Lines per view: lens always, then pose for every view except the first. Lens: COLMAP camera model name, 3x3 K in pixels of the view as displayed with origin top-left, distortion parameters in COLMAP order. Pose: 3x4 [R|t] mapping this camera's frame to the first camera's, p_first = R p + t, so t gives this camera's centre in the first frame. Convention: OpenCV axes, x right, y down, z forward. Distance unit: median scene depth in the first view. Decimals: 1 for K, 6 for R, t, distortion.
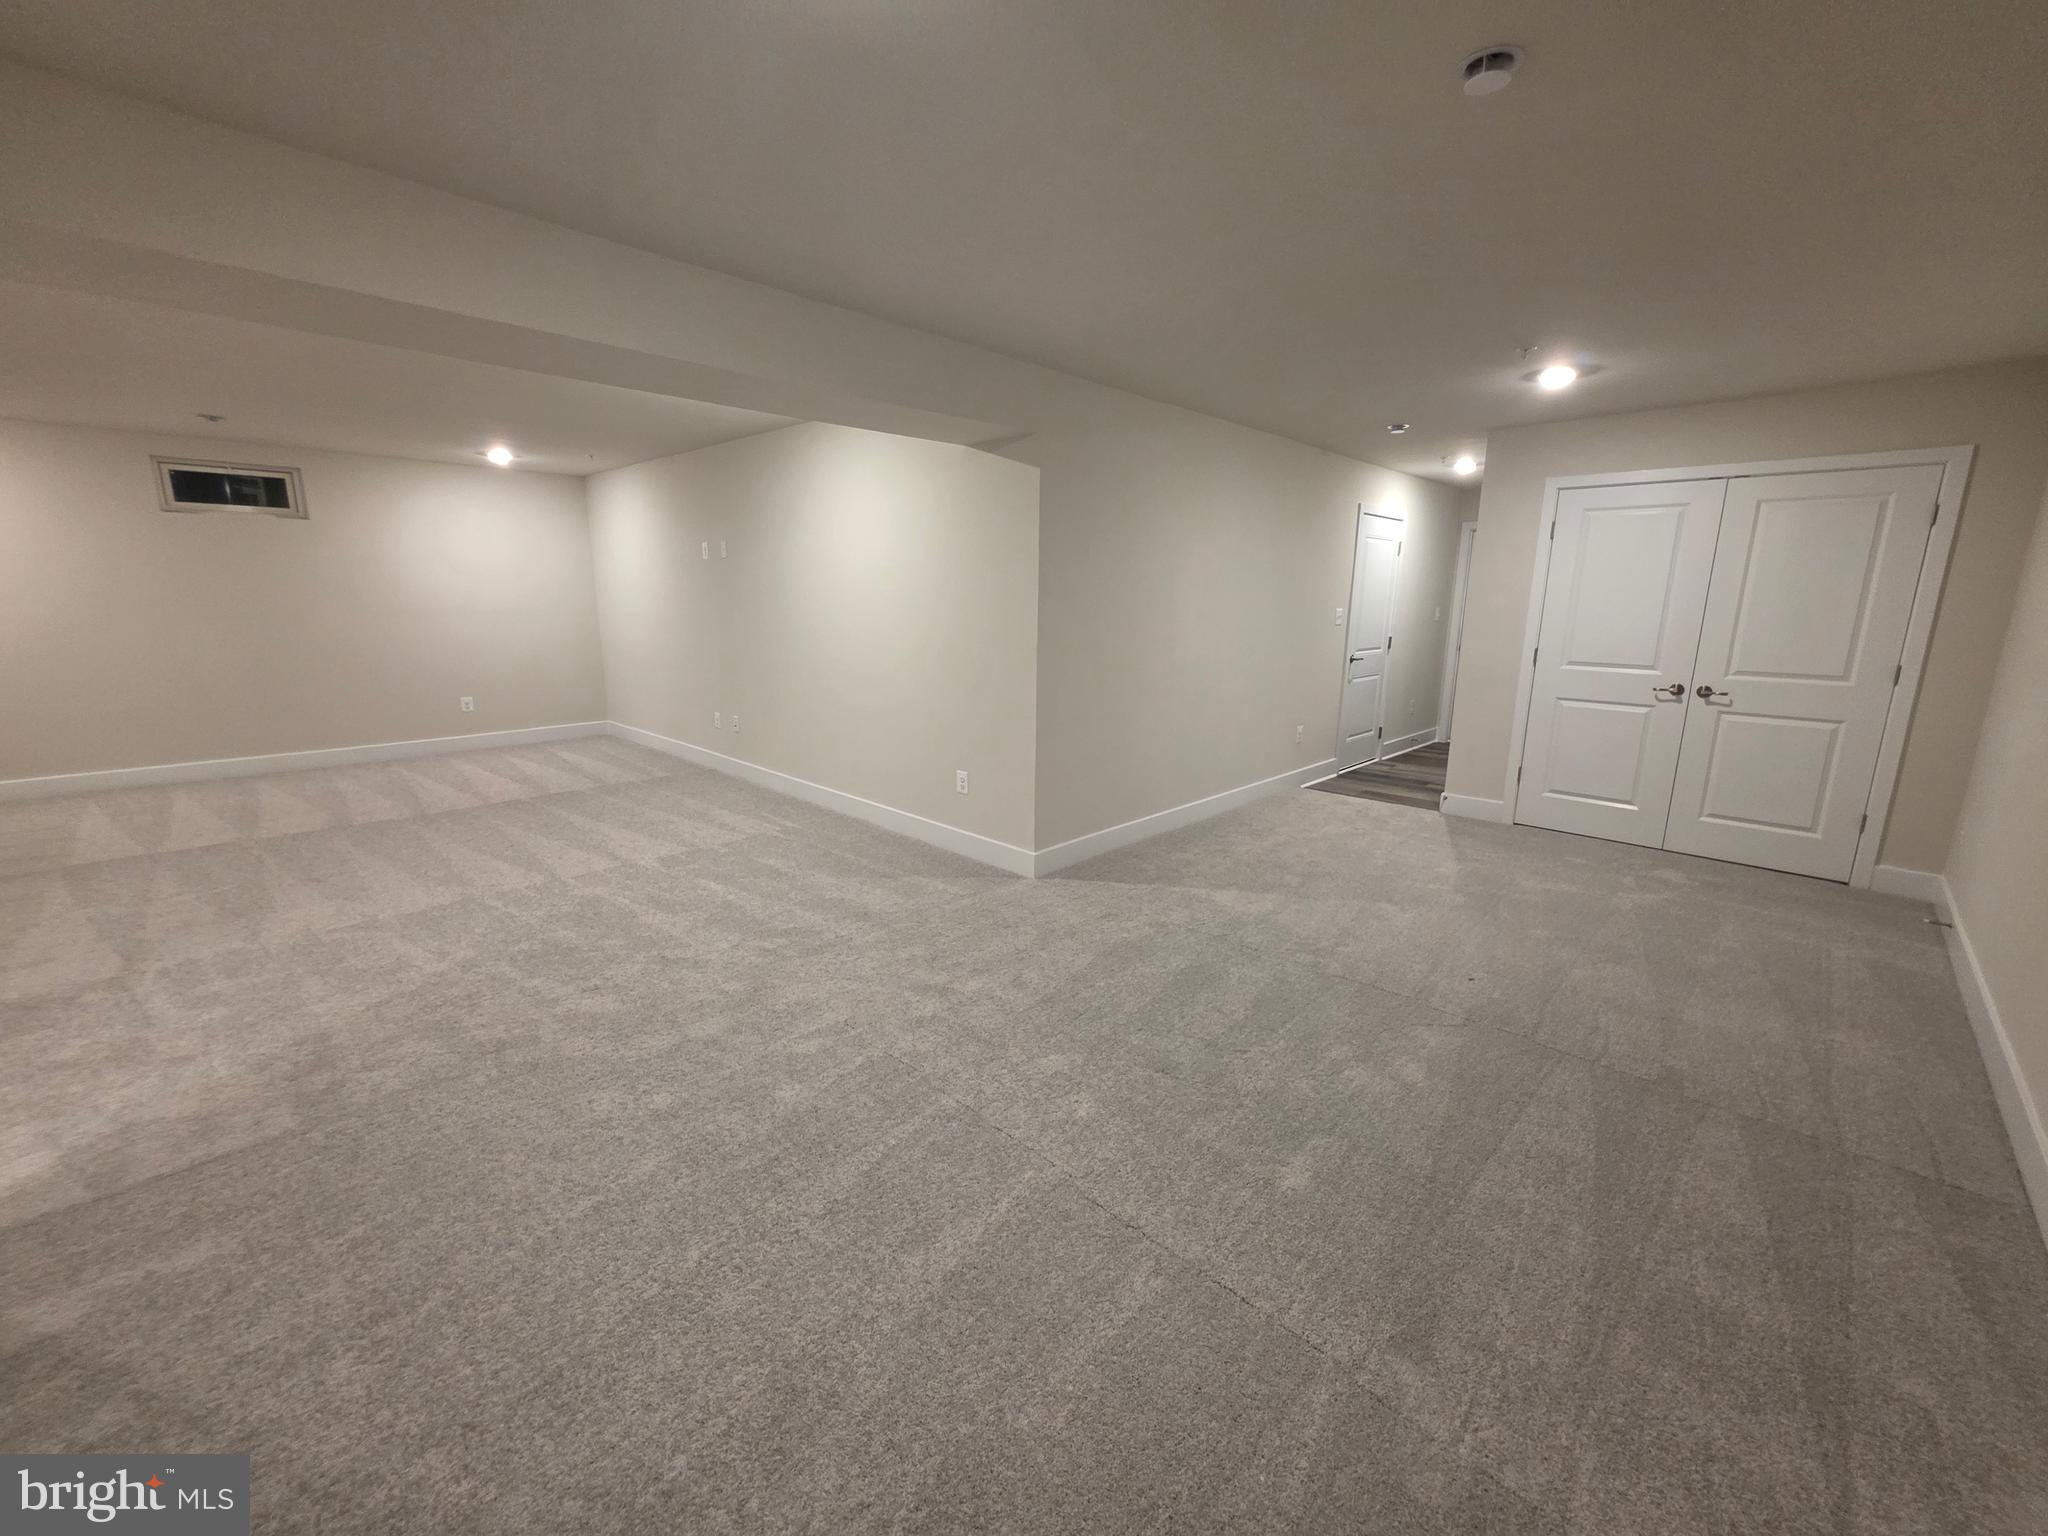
lens RADIAL K [[817.0, 0, 1030.0], [0, 817.0, 764.3], [0, 0, 1]] dist [0.001778, 0.000367]
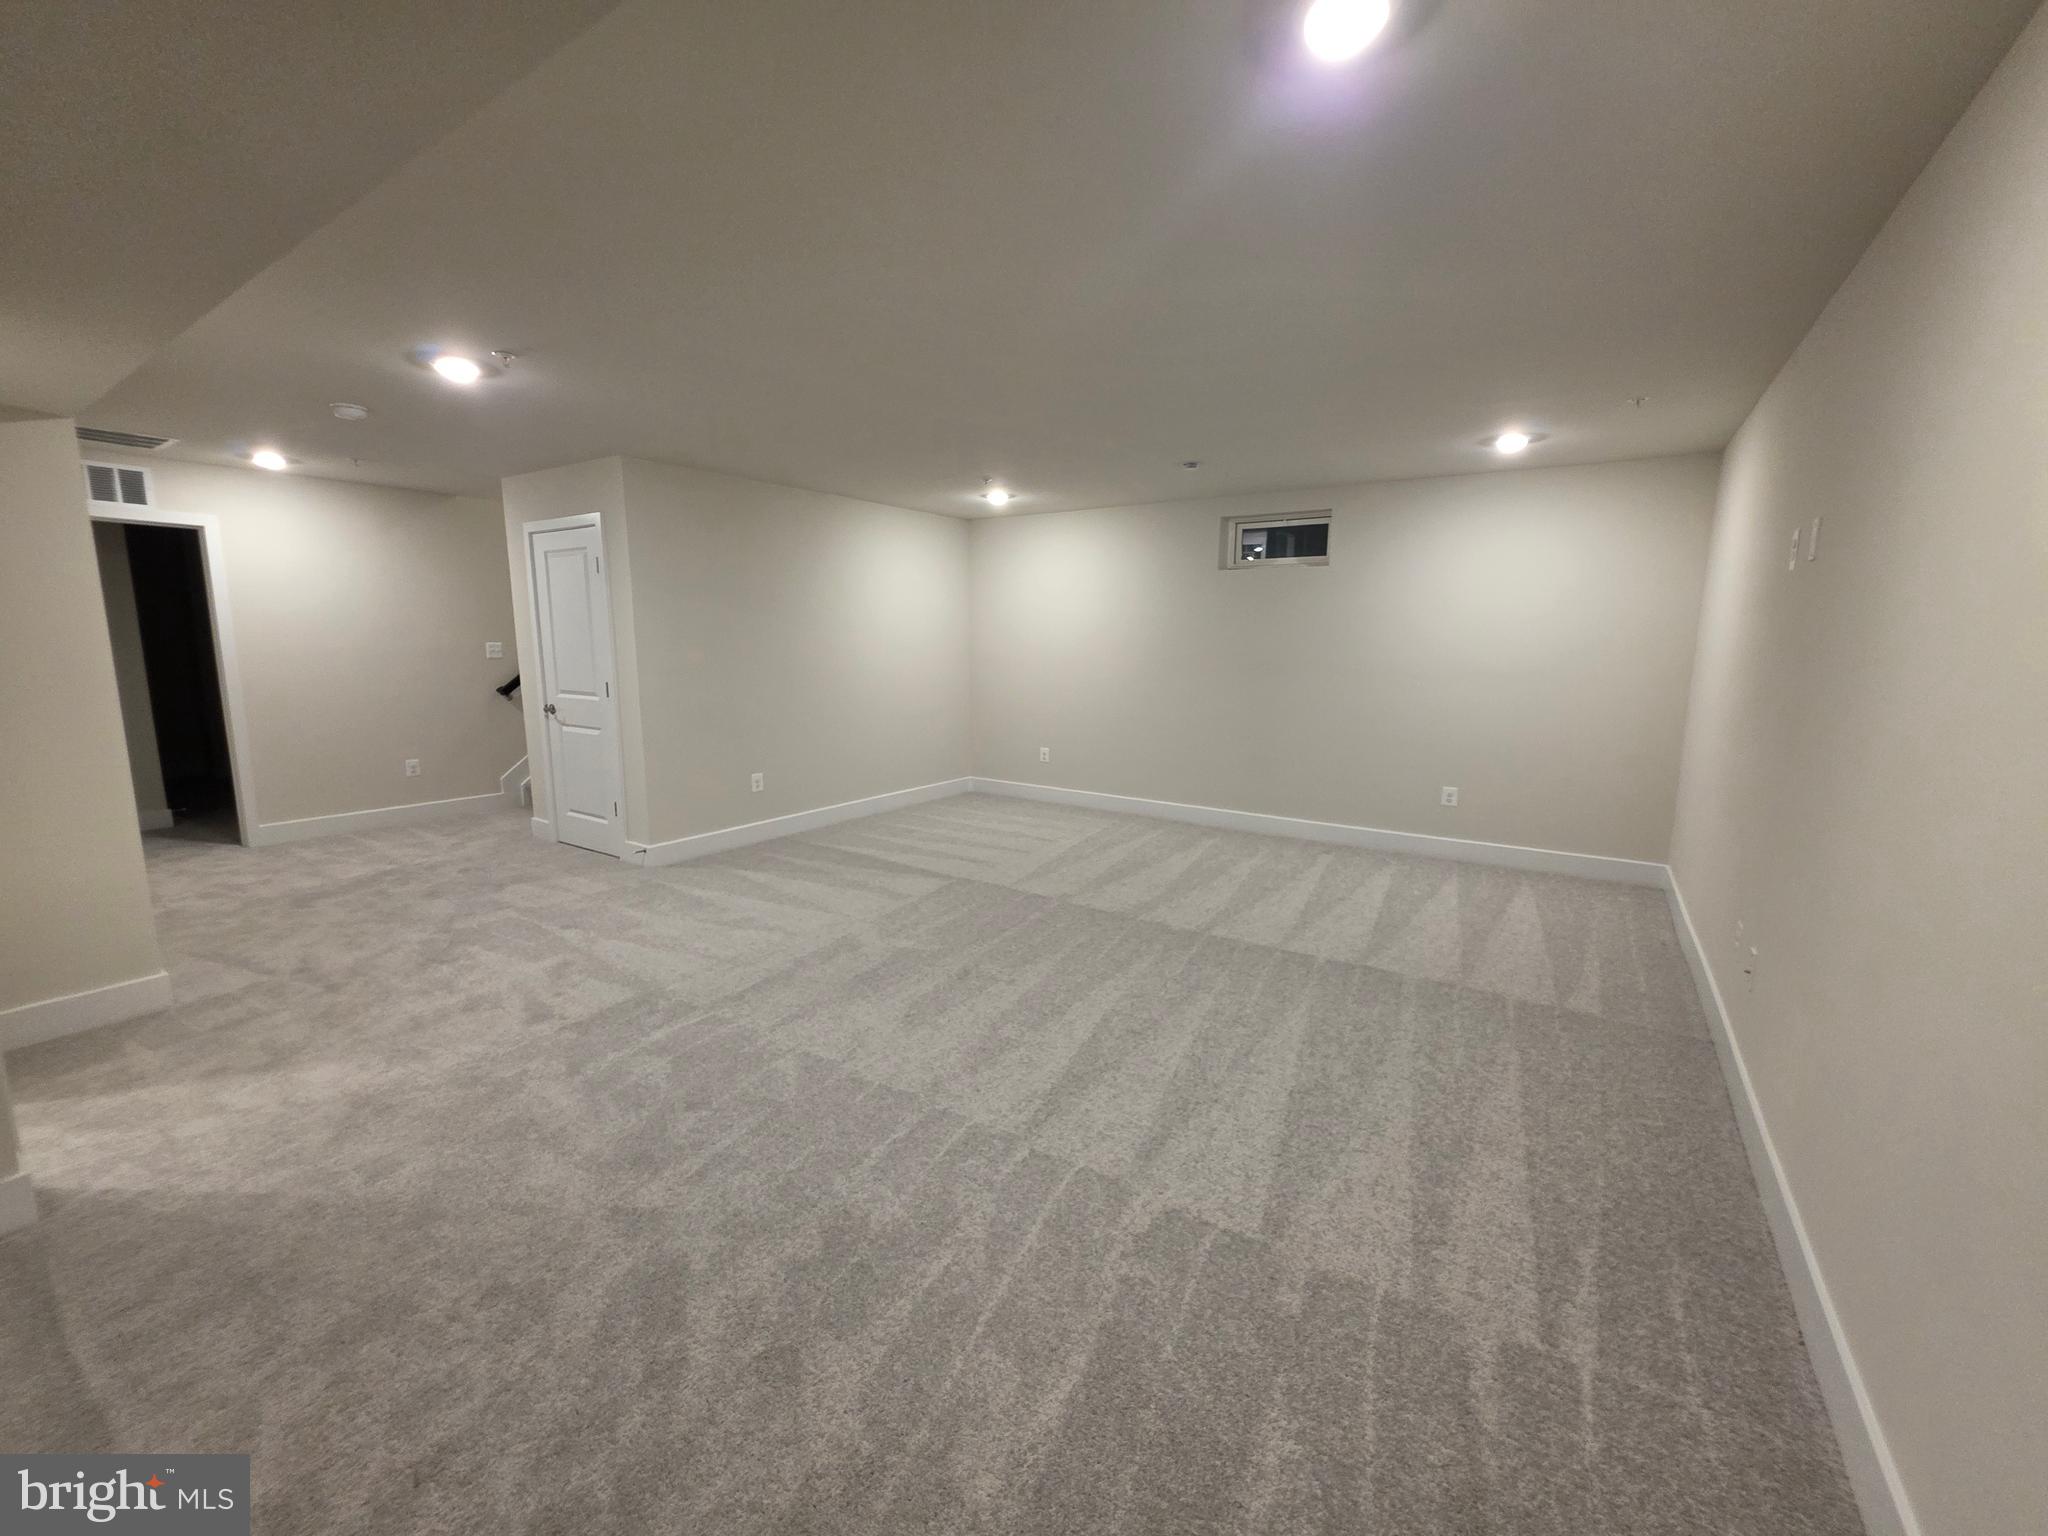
lens RADIAL K [[817.0, 0, 1030.0], [0, 817.0, 764.3], [0, 0, 1]] dist [0.001778, 0.000367]
pose [[0.168342, 0.145016, -0.975003, -0.048140], [-0.210906, 0.971513, 0.108082, -0.151261], [0.962902, 0.187439, 0.194132, 0.719440]]
